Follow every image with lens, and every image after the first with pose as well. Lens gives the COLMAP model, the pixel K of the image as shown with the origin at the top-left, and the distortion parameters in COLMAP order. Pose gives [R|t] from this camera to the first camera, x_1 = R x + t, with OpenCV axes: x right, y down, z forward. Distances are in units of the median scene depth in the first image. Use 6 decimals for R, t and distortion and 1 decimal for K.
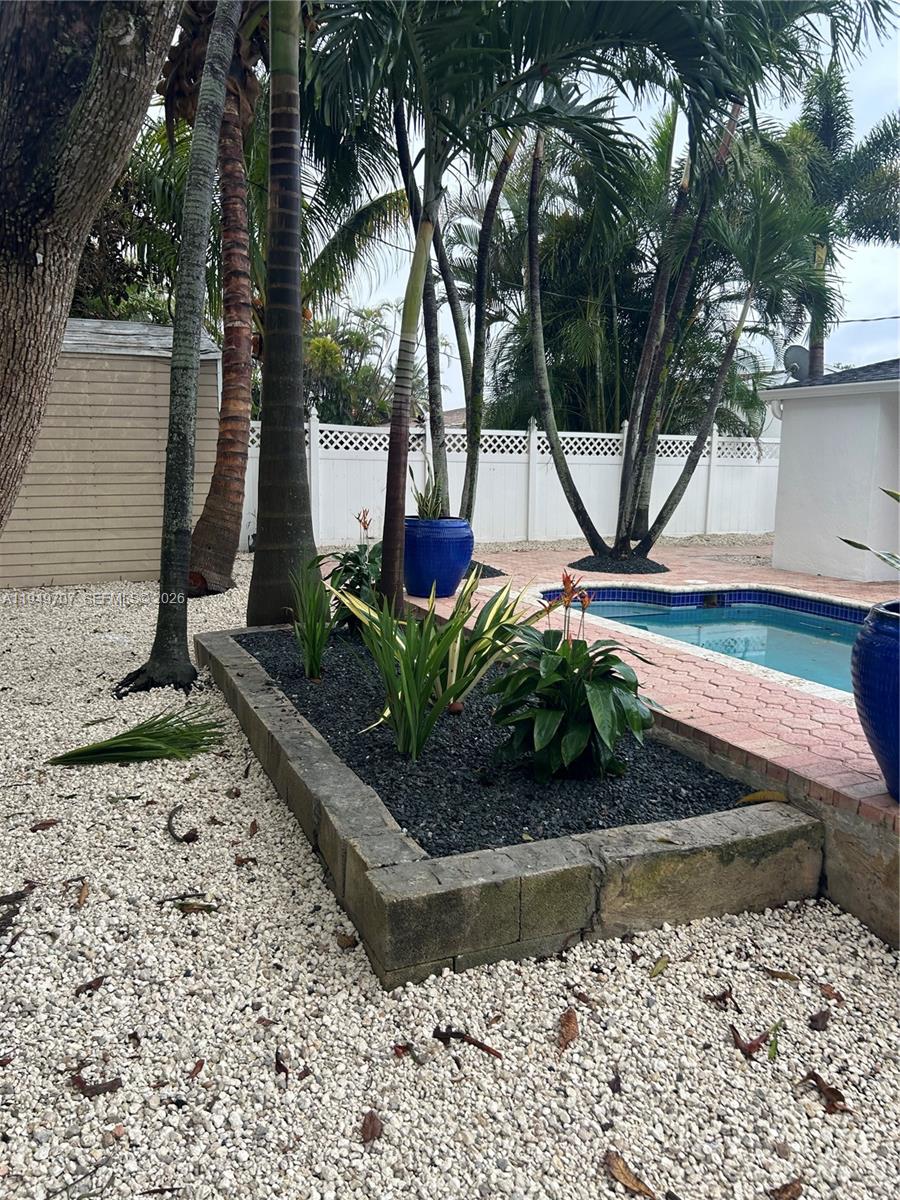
lens RADIAL K [[912.5, 0, 450.8], [0, 912.5, 613.1], [0, 0, 1]] dist [0.014882, -0.007069]
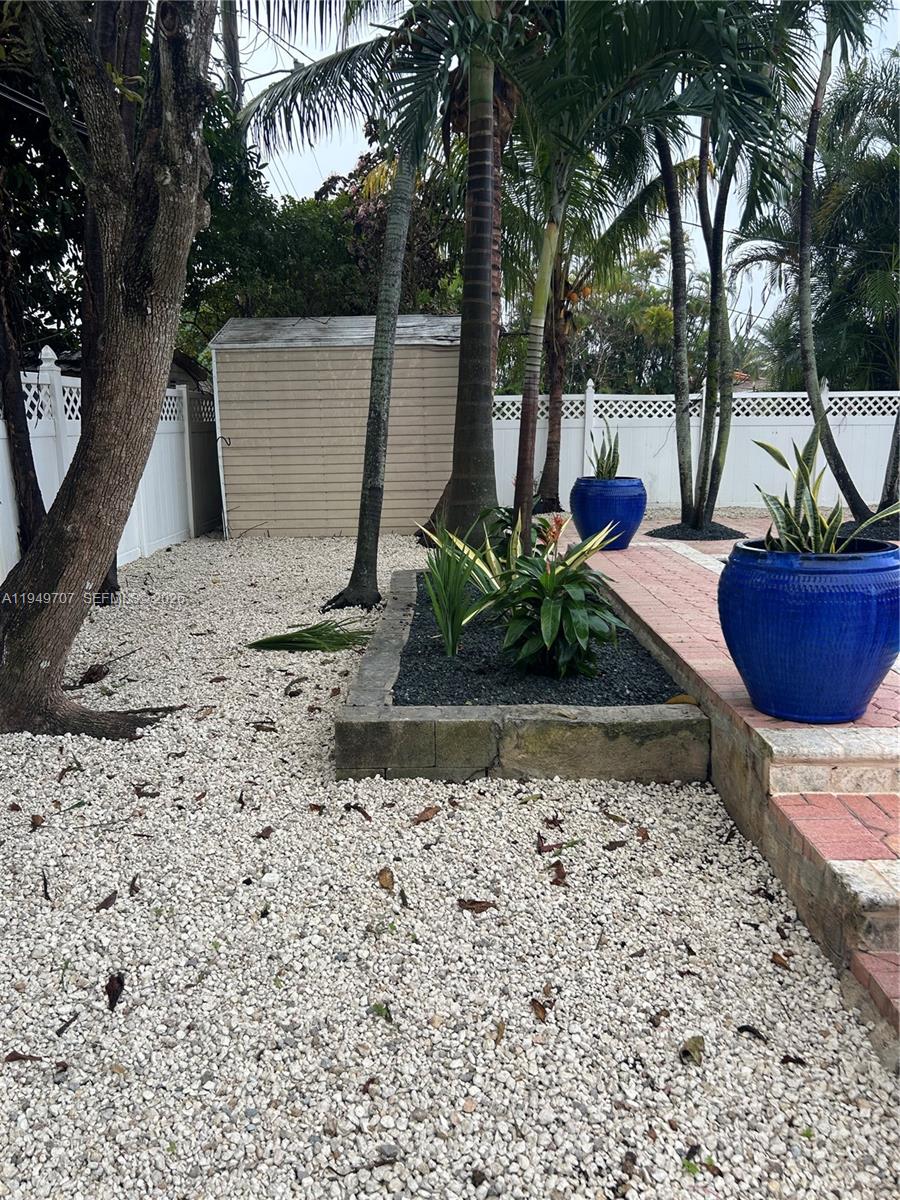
lens RADIAL K [[888.8, 0, 424.1], [0, 888.8, 619.5], [0, 0, 1]] dist [0.141348, -0.304275]
pose [[0.911909, 0.060781, -0.405866, 0.448089], [-0.044008, 0.997752, 0.050542, 0.044510], [0.408025, -0.028228, 0.912534, -0.195921]]
